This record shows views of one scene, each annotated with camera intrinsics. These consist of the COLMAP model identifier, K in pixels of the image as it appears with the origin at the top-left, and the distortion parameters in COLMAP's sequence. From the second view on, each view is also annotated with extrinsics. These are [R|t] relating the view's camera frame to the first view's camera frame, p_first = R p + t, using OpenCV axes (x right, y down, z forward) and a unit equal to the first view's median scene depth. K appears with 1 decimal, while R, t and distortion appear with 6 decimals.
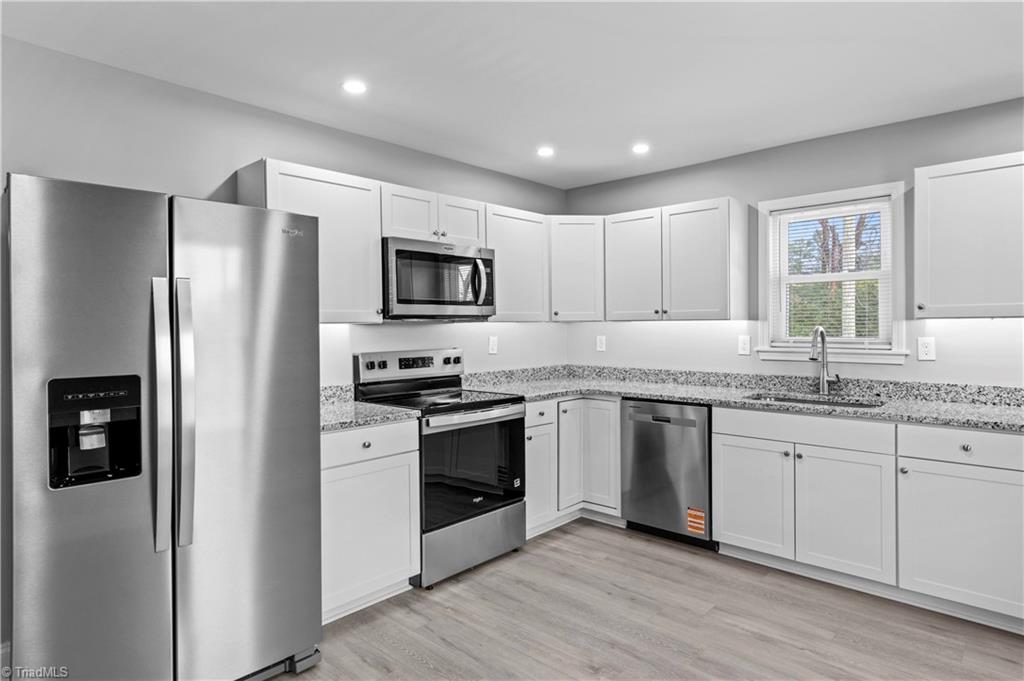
lens RADIAL K [[583.9, 0, 513.0], [0, 583.9, 339.0], [0, 0, 1]] dist [-0.003807, -0.003110]
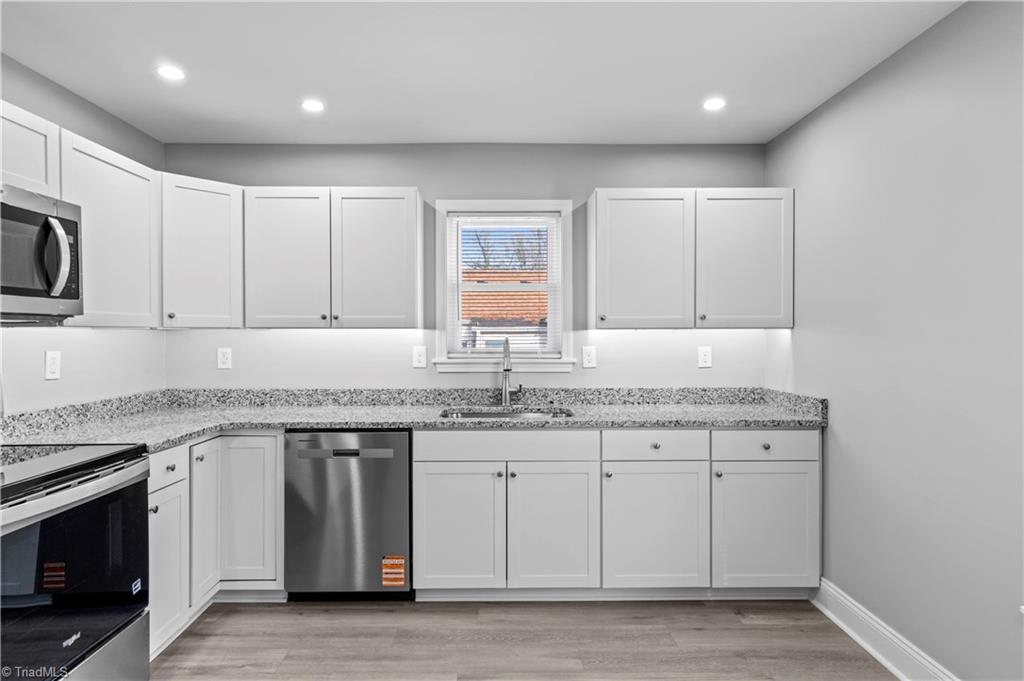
lens RADIAL K [[583.9, 0, 512.8], [0, 583.9, 339.6], [0, 0, 1]] dist [-0.003807, -0.003110]
pose [[0.721521, 0.000210, 0.692392, -0.129917], [0.011897, 0.999849, -0.012701, -0.003101], [-0.692290, 0.017401, 0.721409, 0.269788]]
